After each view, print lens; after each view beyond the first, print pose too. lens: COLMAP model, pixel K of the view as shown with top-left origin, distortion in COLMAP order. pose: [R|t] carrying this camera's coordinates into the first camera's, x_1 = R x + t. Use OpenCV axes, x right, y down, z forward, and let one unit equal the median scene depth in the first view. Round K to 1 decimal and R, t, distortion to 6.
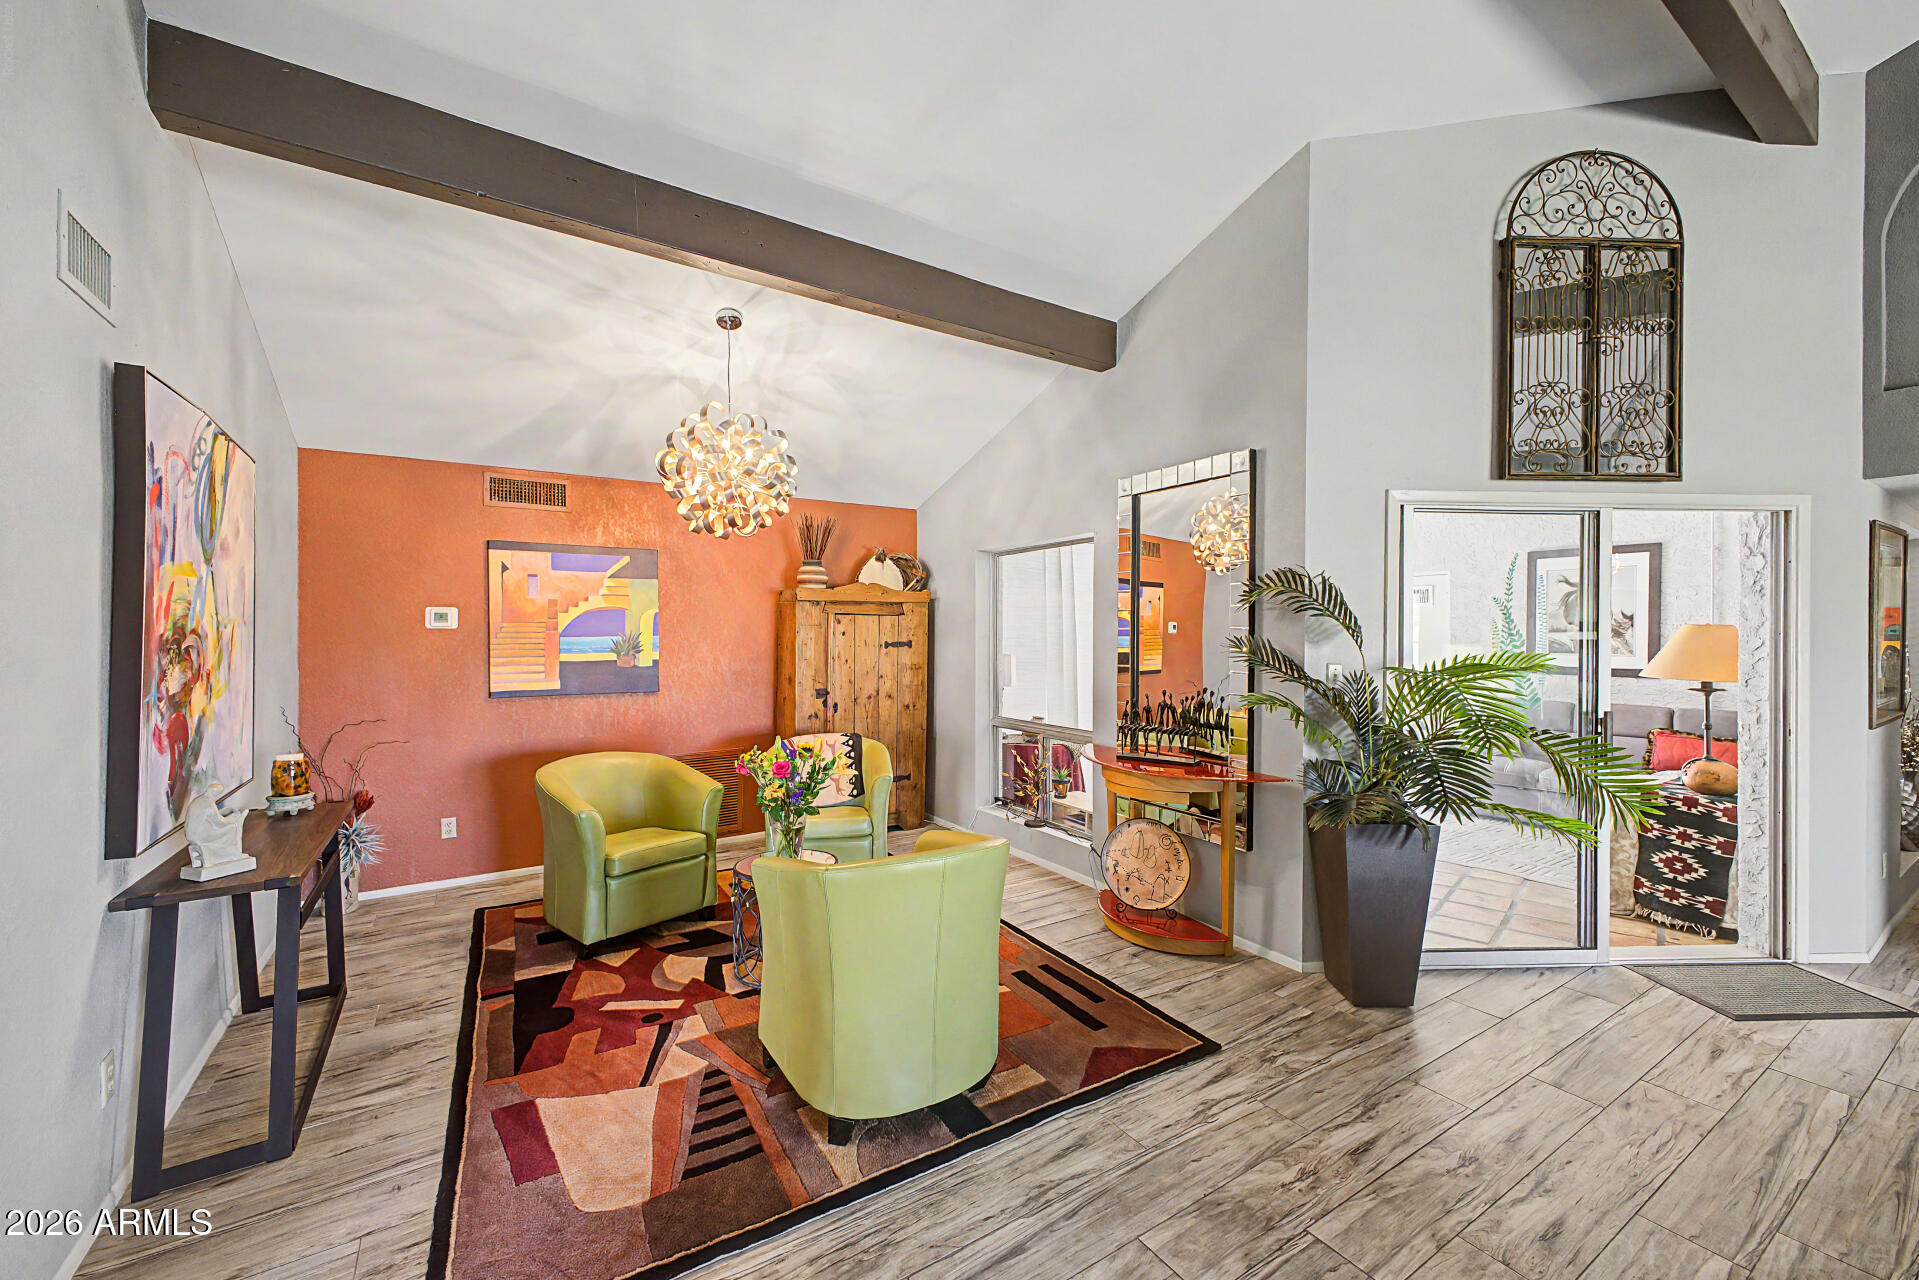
lens RADIAL K [[758.2, 0, 963.0], [0, 758.2, 632.4], [0, 0, 1]] dist [0.014392, -0.000074]
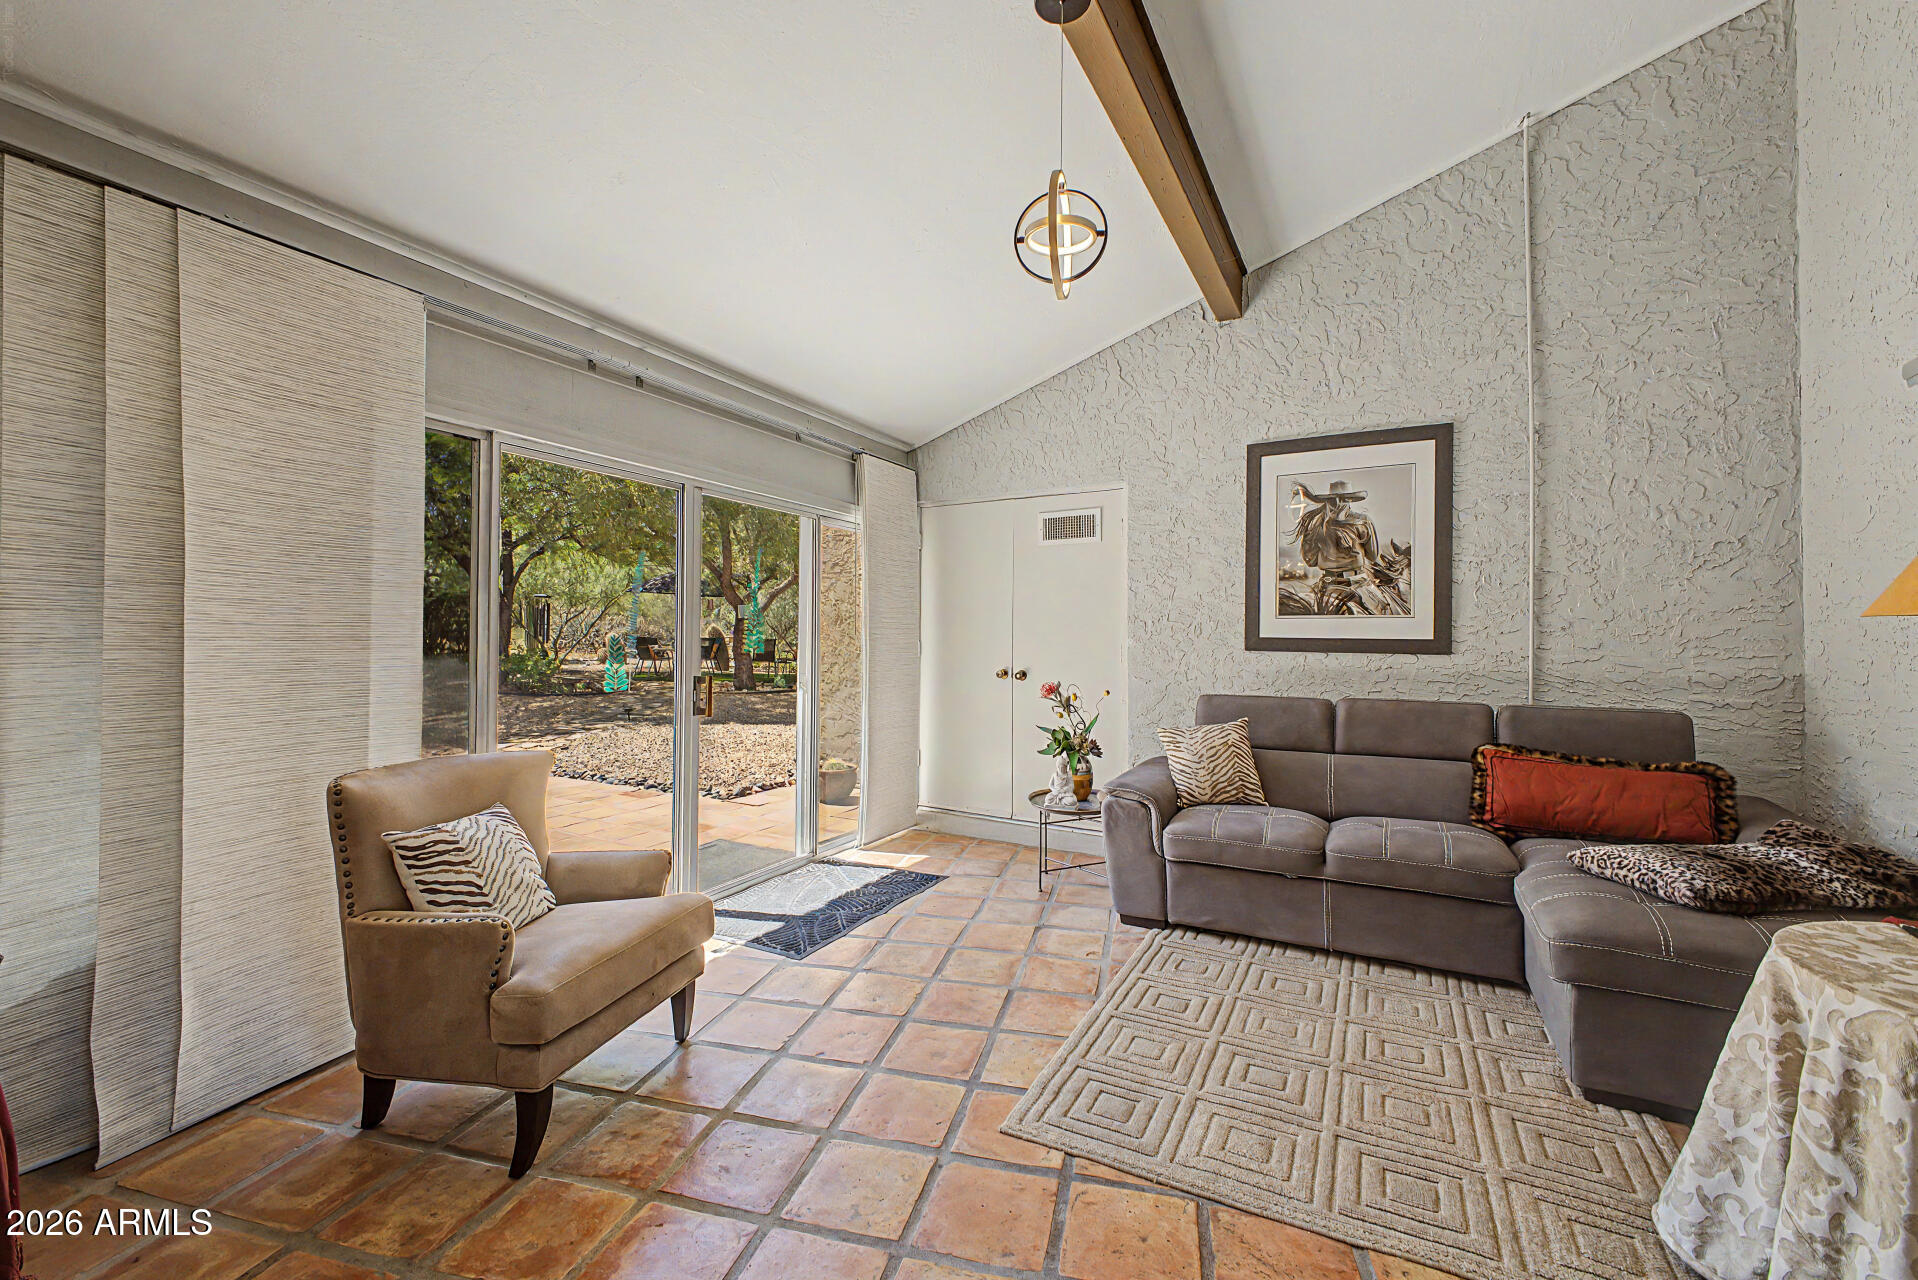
lens RADIAL K [[757.8, 0, 962.5], [0, 757.8, 632.4], [0, 0, 1]] dist [0.014392, -0.000074]
pose [[0.882101, 0.008892, 0.470977, 0.280801], [-0.006886, 0.999958, -0.005981, 0.045558], [-0.471011, 0.002033, 0.882125, 0.609294]]
